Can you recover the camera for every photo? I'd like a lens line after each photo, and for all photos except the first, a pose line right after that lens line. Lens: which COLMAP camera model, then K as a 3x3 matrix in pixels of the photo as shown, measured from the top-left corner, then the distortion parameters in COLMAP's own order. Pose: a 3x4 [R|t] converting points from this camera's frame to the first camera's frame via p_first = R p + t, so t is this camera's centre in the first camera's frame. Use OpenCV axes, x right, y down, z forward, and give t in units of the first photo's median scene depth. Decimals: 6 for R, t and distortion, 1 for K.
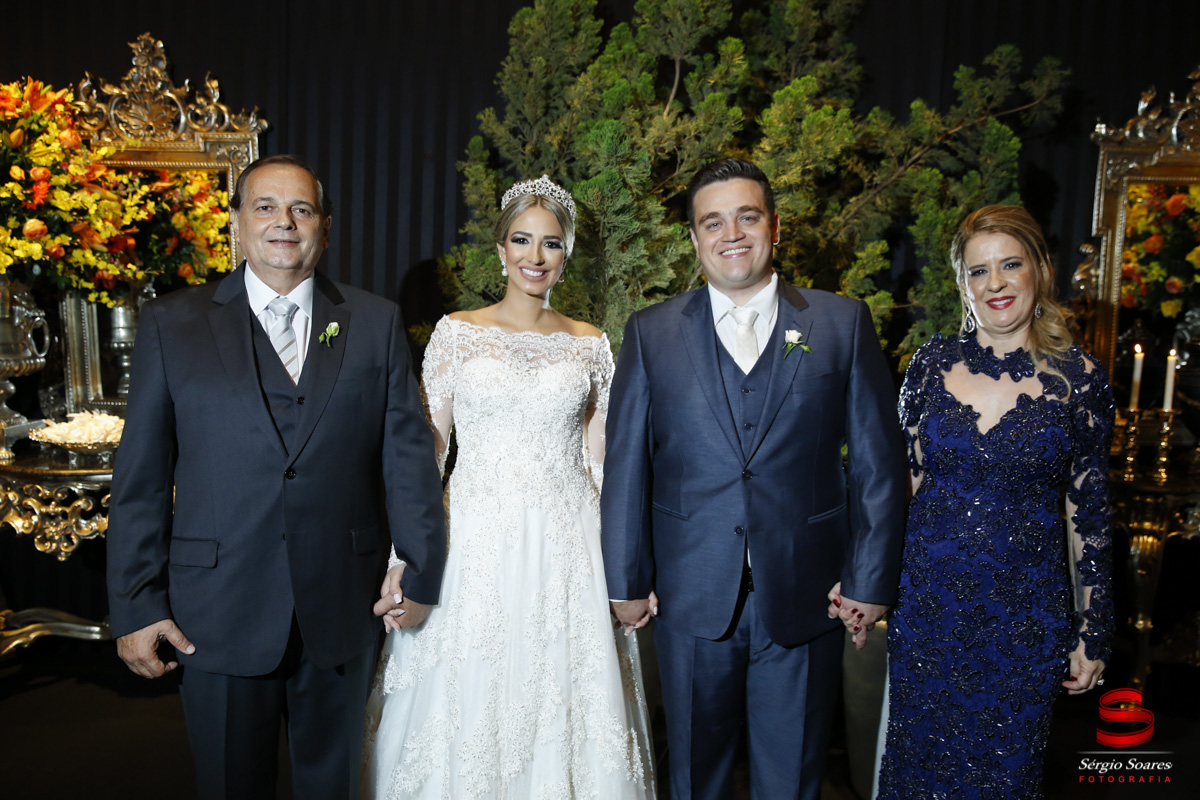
lens RADIAL K [[904.9, 0, 602.0], [0, 904.9, 397.8], [0, 0, 1]] dist [-0.052192, 0.059957]
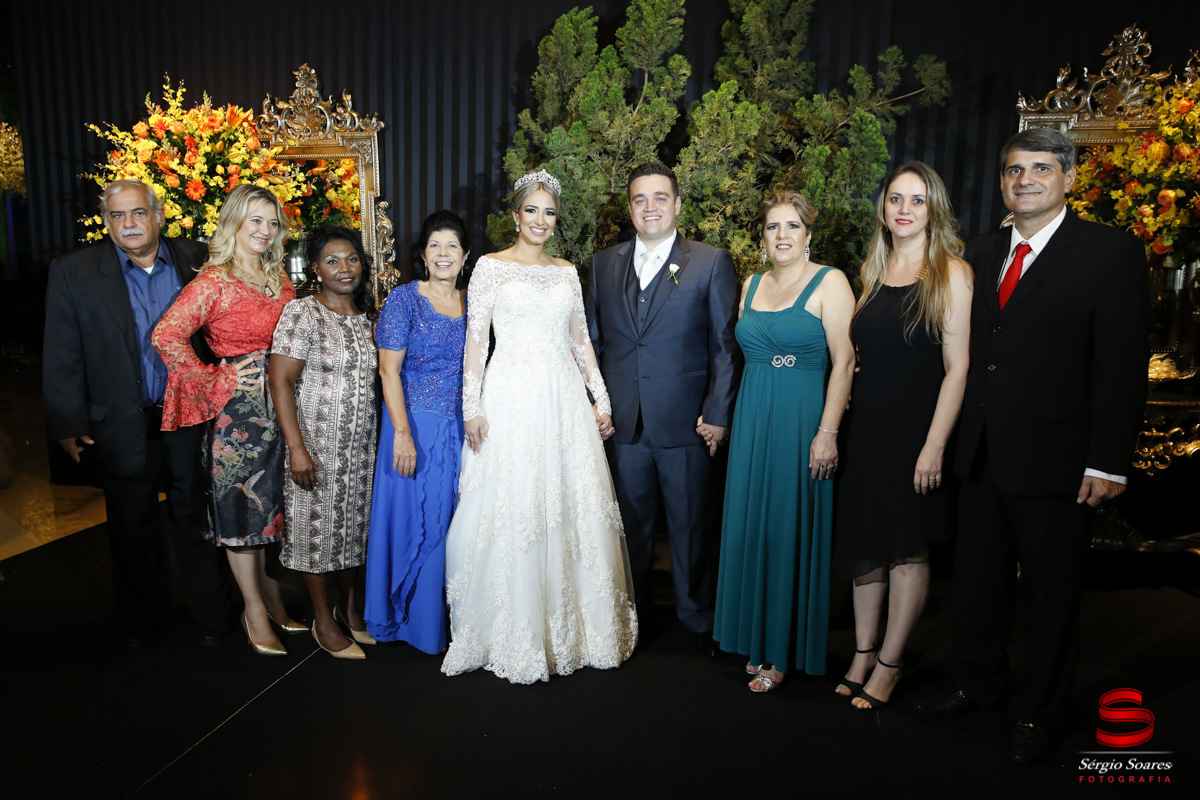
lens RADIAL K [[904.9, 0, 611.8], [0, 904.9, 391.9], [0, 0, 1]] dist [-0.052192, 0.059957]
pose [[0.978086, 0.020499, -0.207190, 0.295645], [-0.011177, 0.998876, 0.046064, 0.045327], [0.207901, -0.042739, 0.977216, -0.337896]]
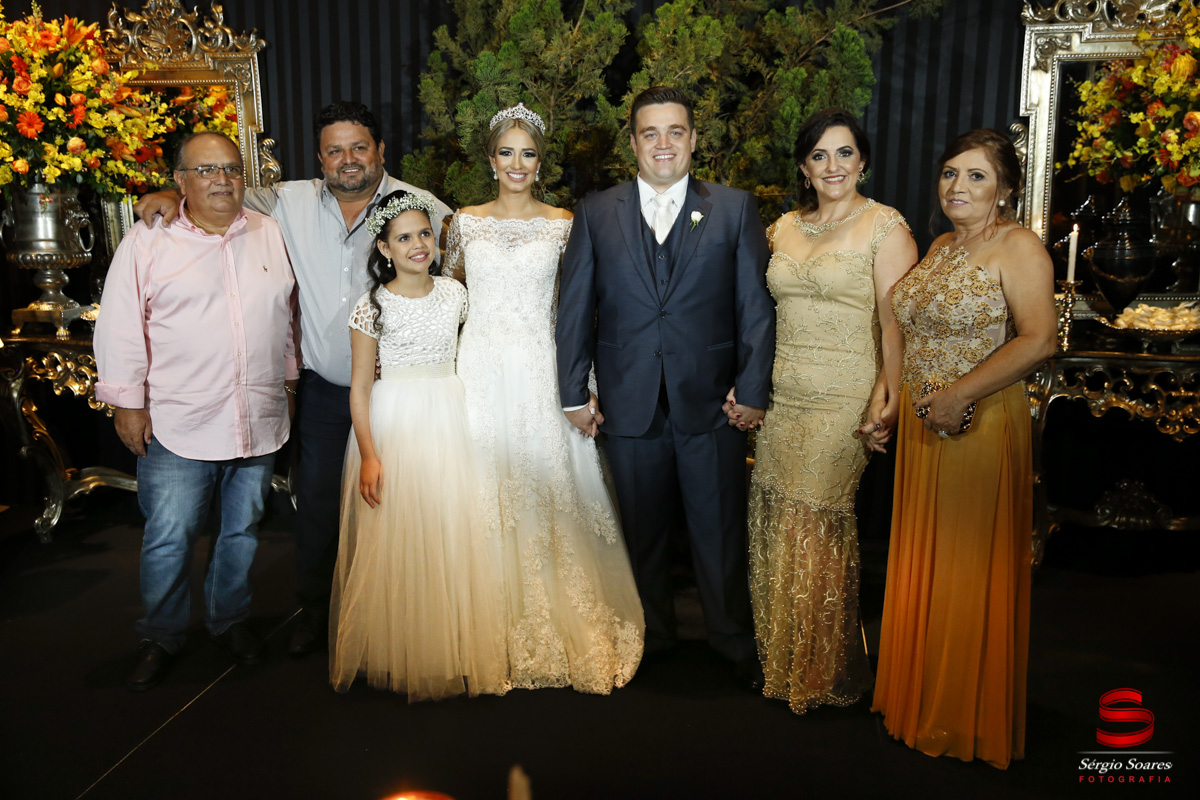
lens RADIAL K [[1107.8, 0, 610.7], [0, 1107.8, 390.5], [0, 0, 1]] dist [0.032003, 0.000000]
pose [[0.989603, -0.002316, -0.143810, 0.286704], [0.012222, 0.997608, 0.068038, 0.047664], [0.143308, -0.069088, 0.987264, -0.397099]]
